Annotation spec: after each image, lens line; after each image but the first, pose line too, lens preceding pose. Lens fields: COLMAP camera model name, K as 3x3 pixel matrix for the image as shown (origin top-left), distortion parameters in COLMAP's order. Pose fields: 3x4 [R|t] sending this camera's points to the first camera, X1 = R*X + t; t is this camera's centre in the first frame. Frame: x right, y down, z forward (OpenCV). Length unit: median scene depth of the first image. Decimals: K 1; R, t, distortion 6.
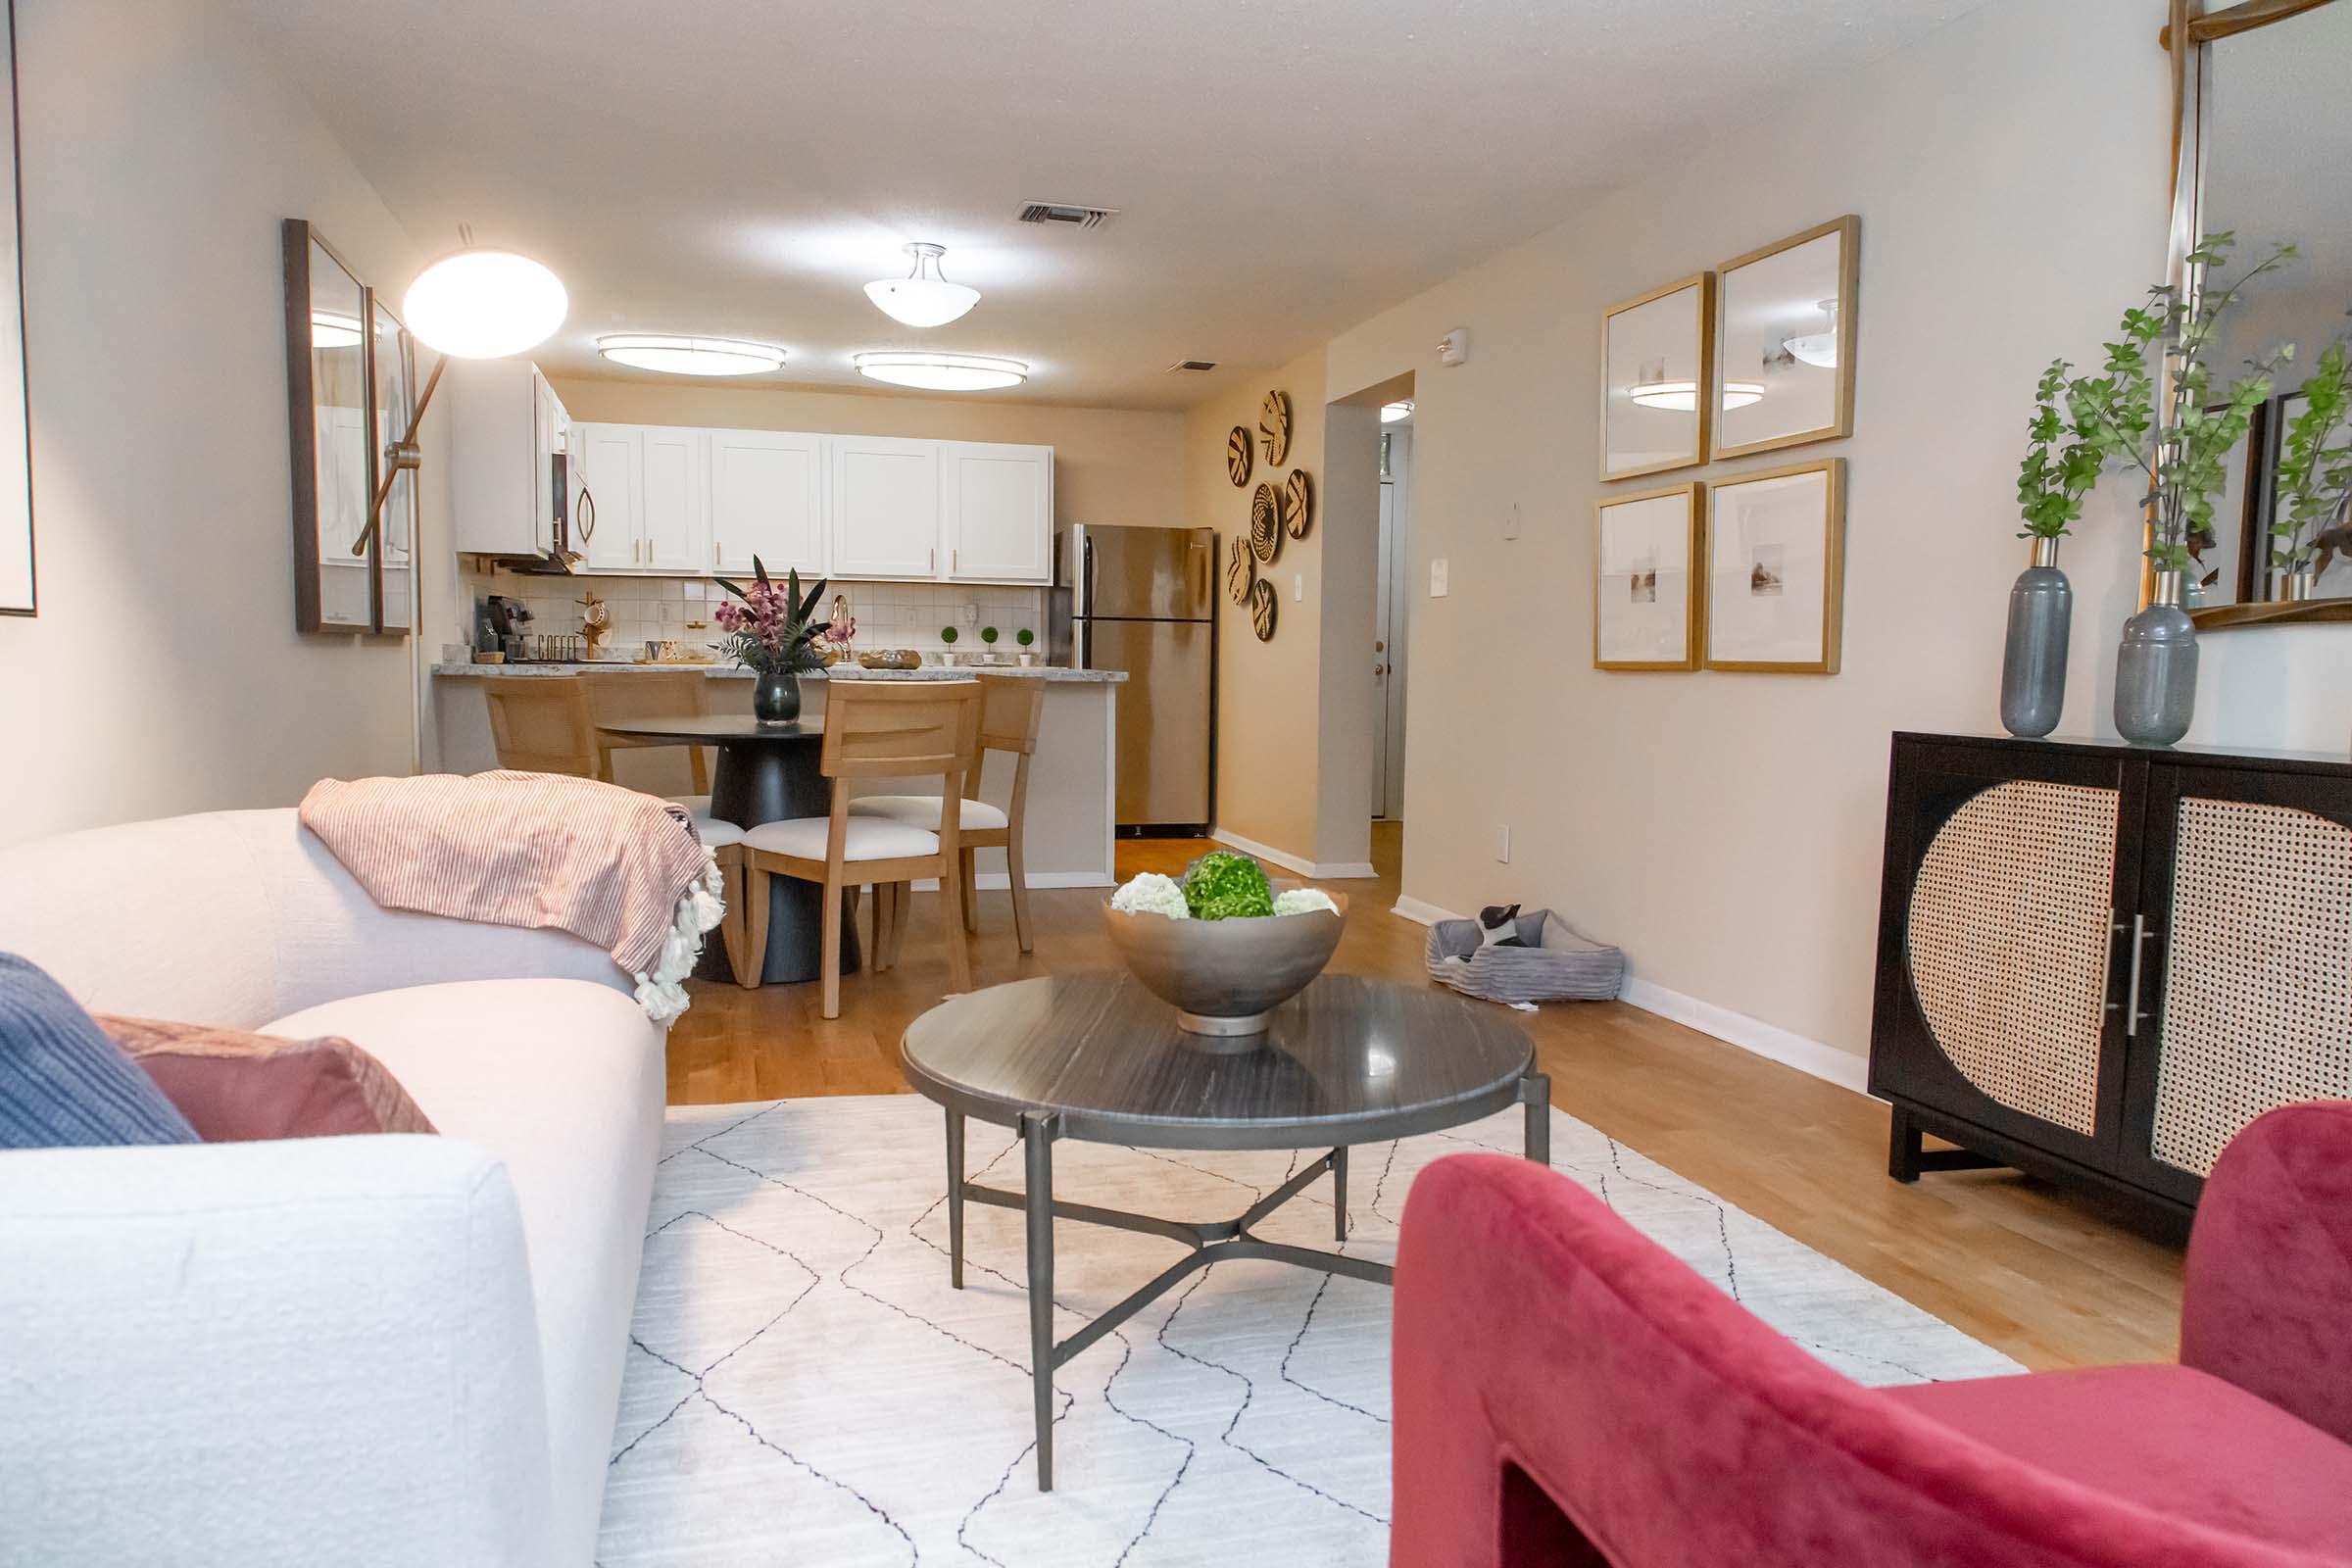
lens RADIAL K [[1630.3, 0, 1132.2], [0, 1630.3, 753.6], [0, 0, 1]] dist [0.060022, -0.038438]
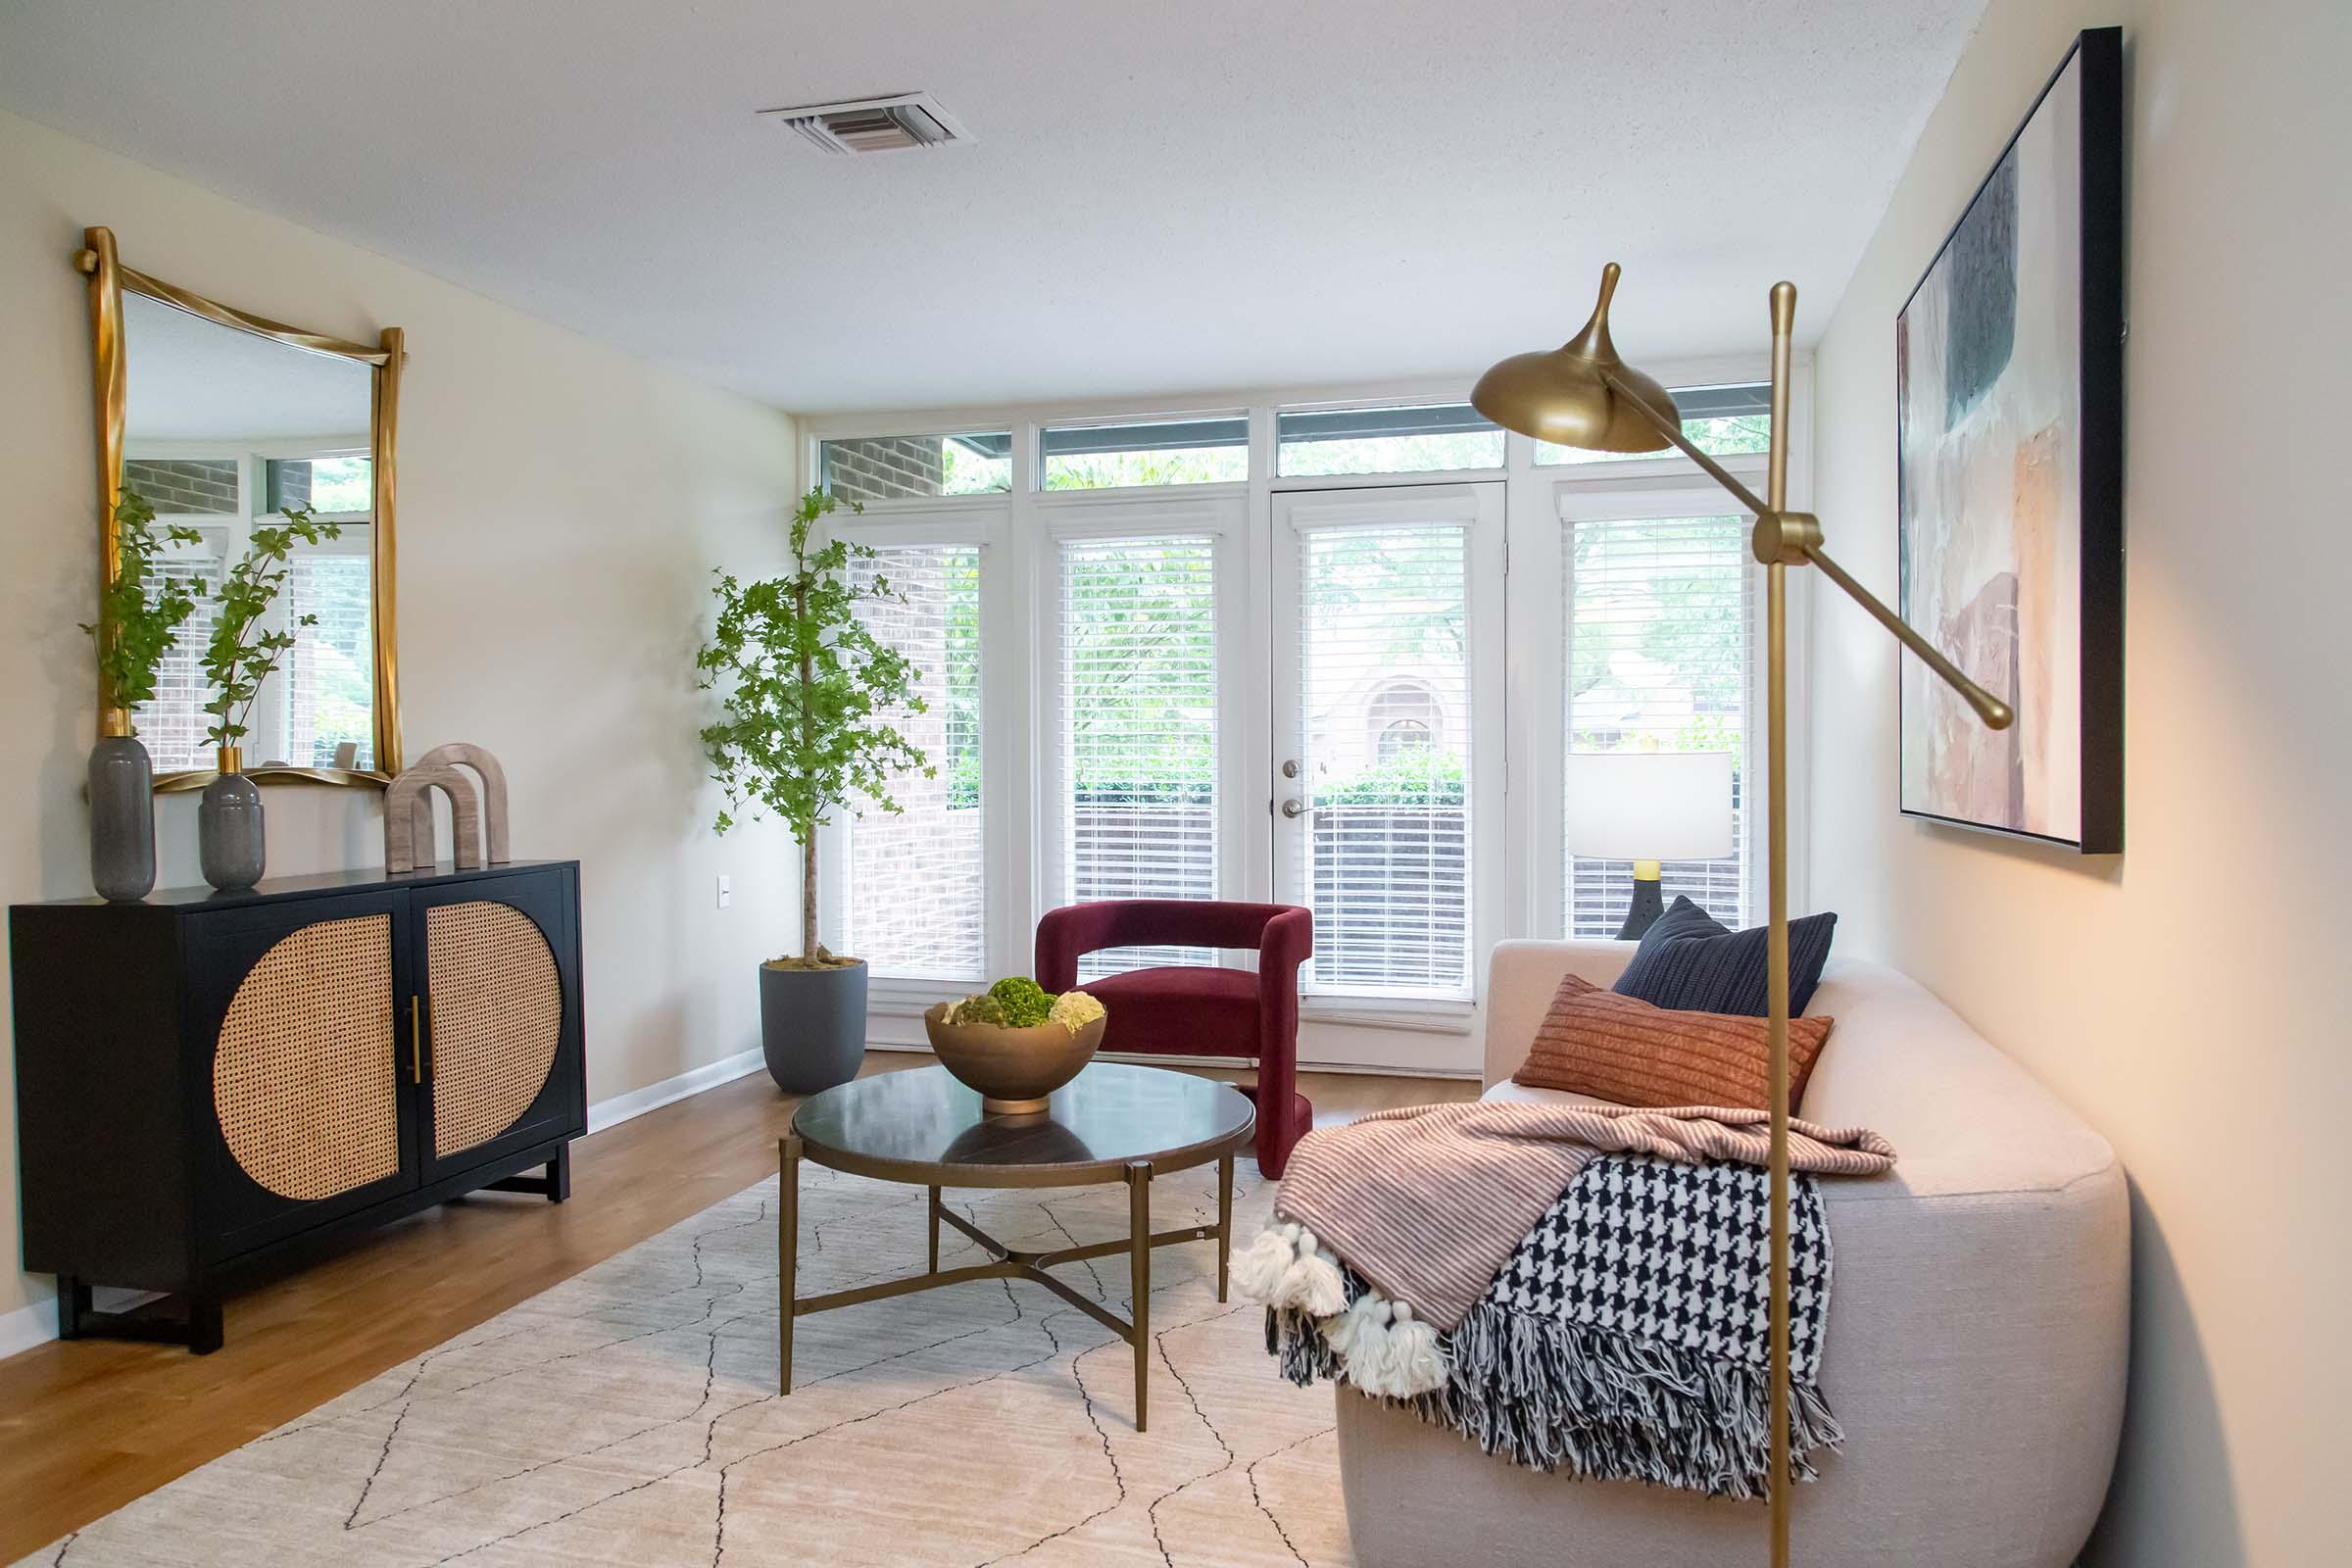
lens RADIAL K [[1565.2, 0, 1176.0], [0, 1565.2, 784.0], [0, 0, 1]] dist [0.015398, -0.004521]
pose [[-0.867078, -0.026727, 0.497455, -0.200172], [0.018505, 0.996143, 0.085775, -0.060760], [-0.497829, 0.083579, -0.863239, 0.595825]]
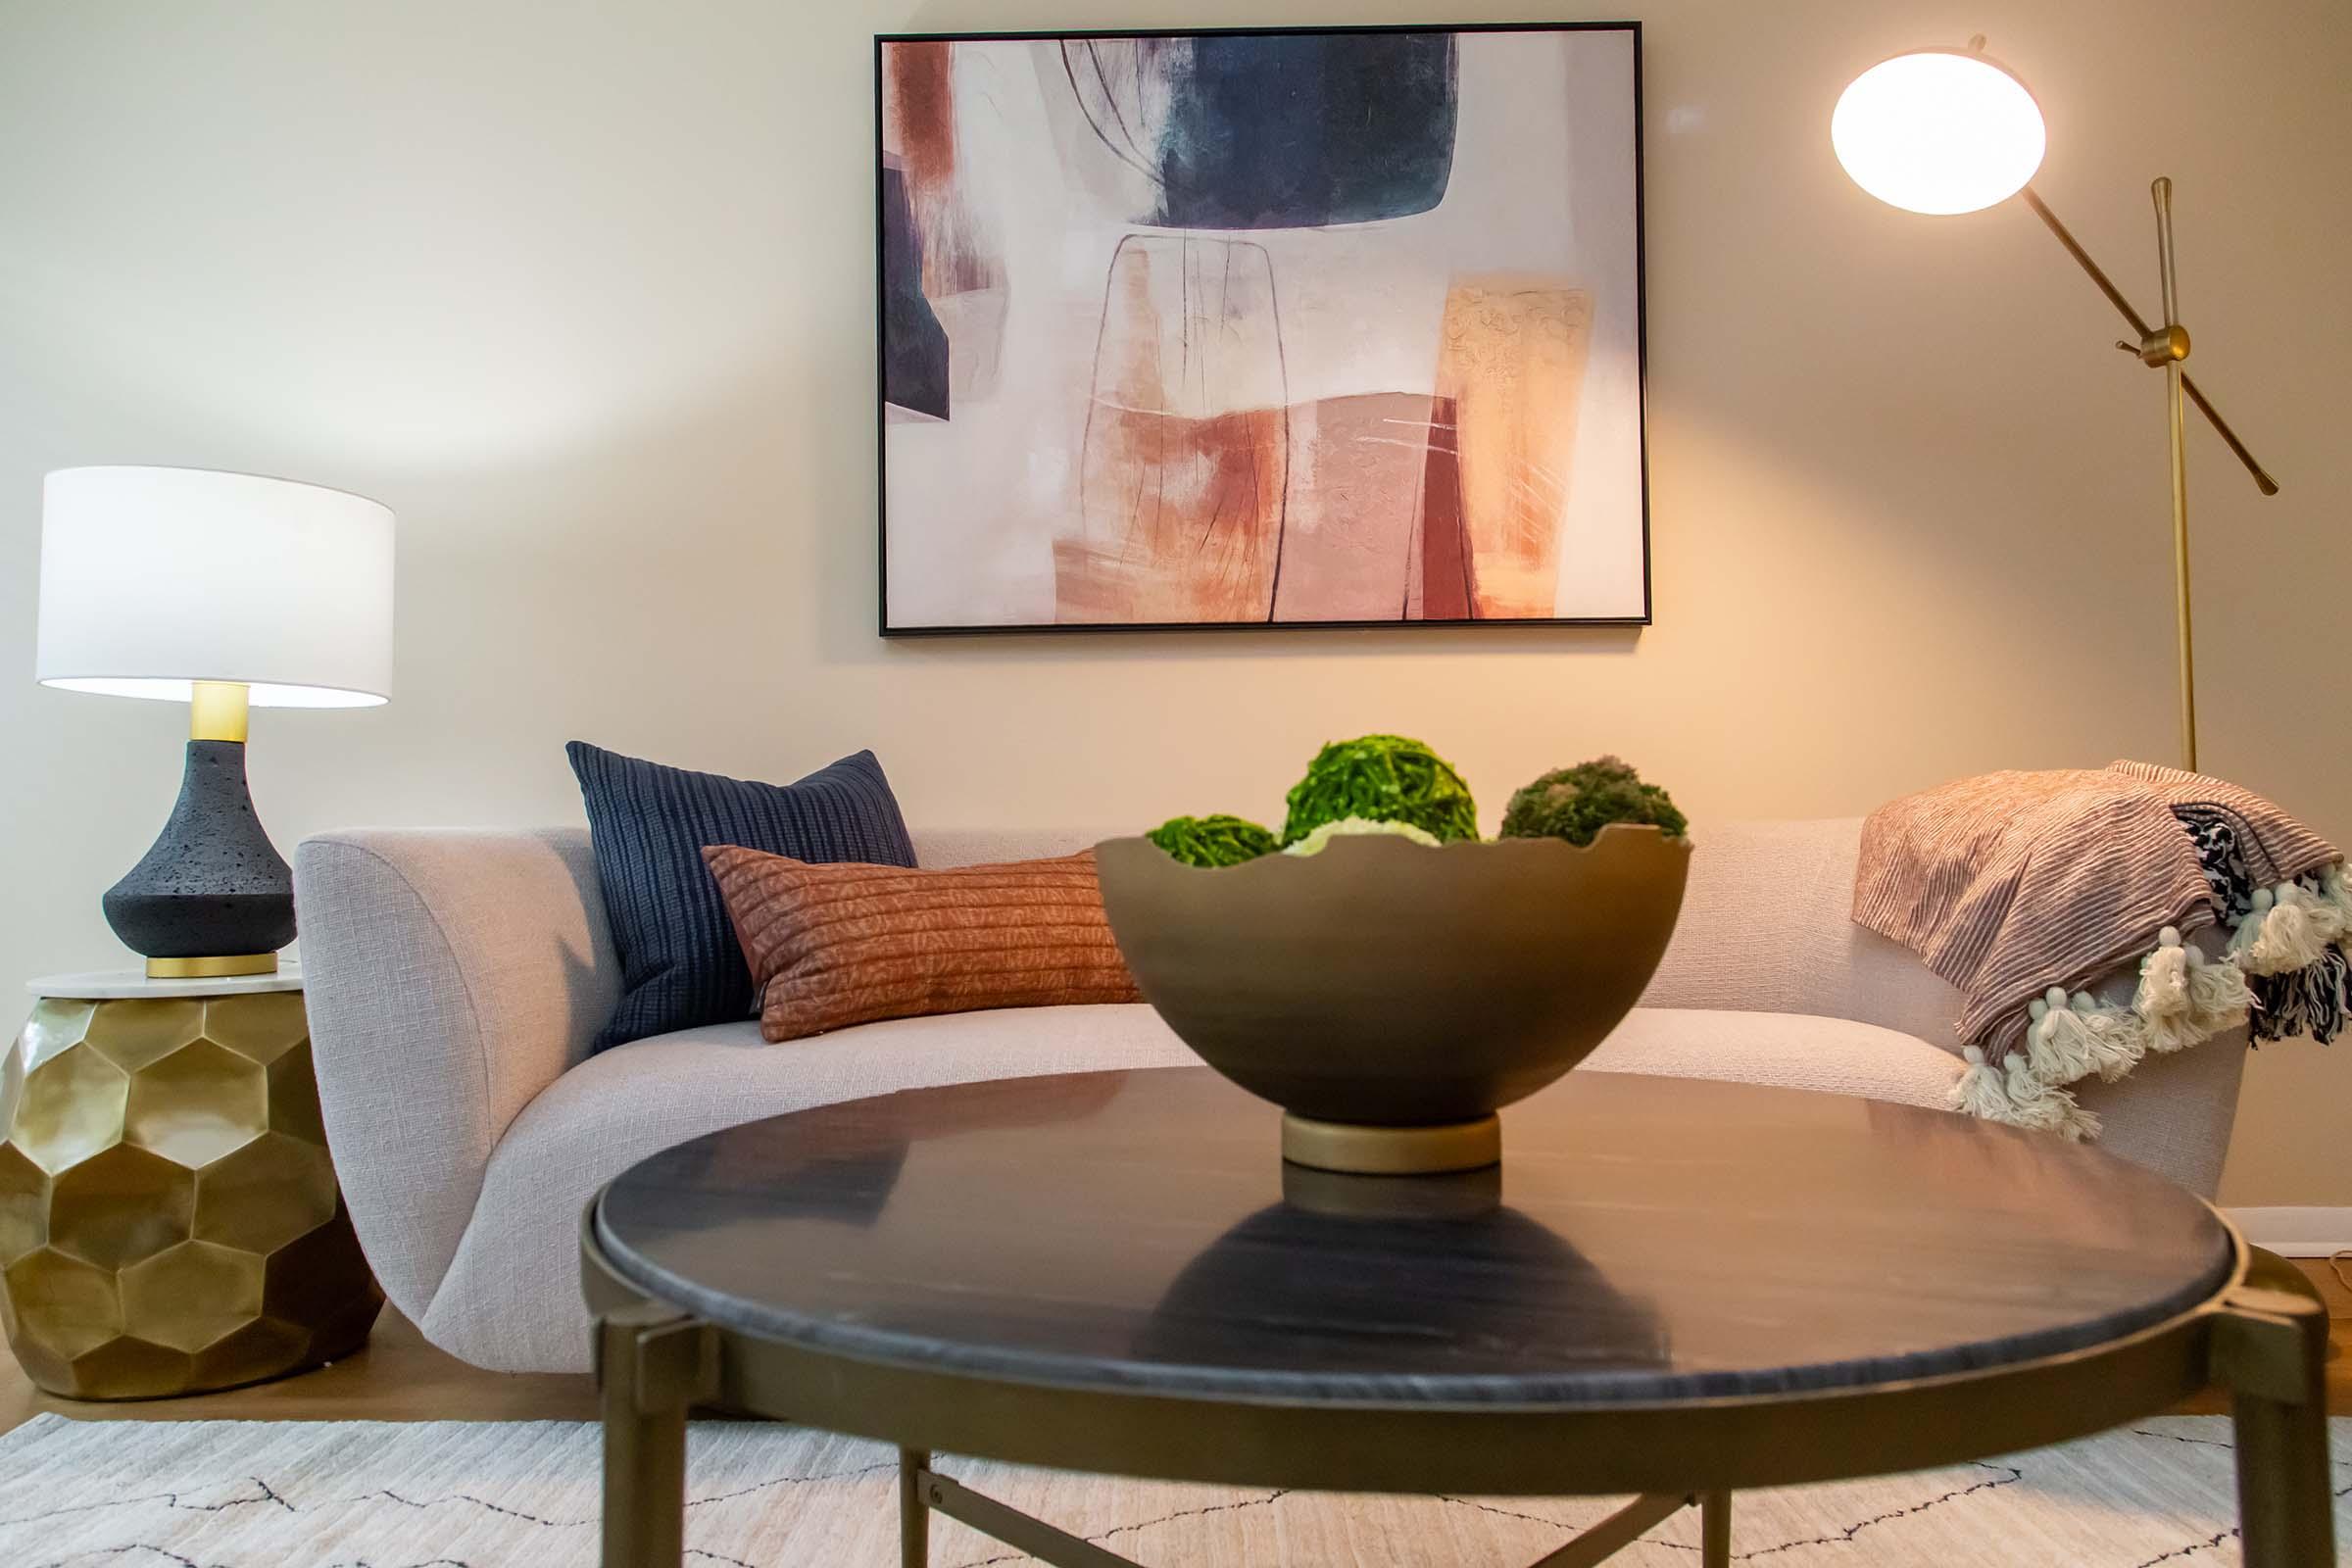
lens RADIAL K [[1630.3, 0, 1132.2], [0, 1630.3, 753.6], [0, 0, 1]] dist [0.060022, -0.038438]
pose [[-0.257482, -0.077861, -0.963141, 0.143043], [-0.061018, 0.996069, -0.064211, 0.026265], [0.964355, 0.042236, -0.261221, 0.308664]]
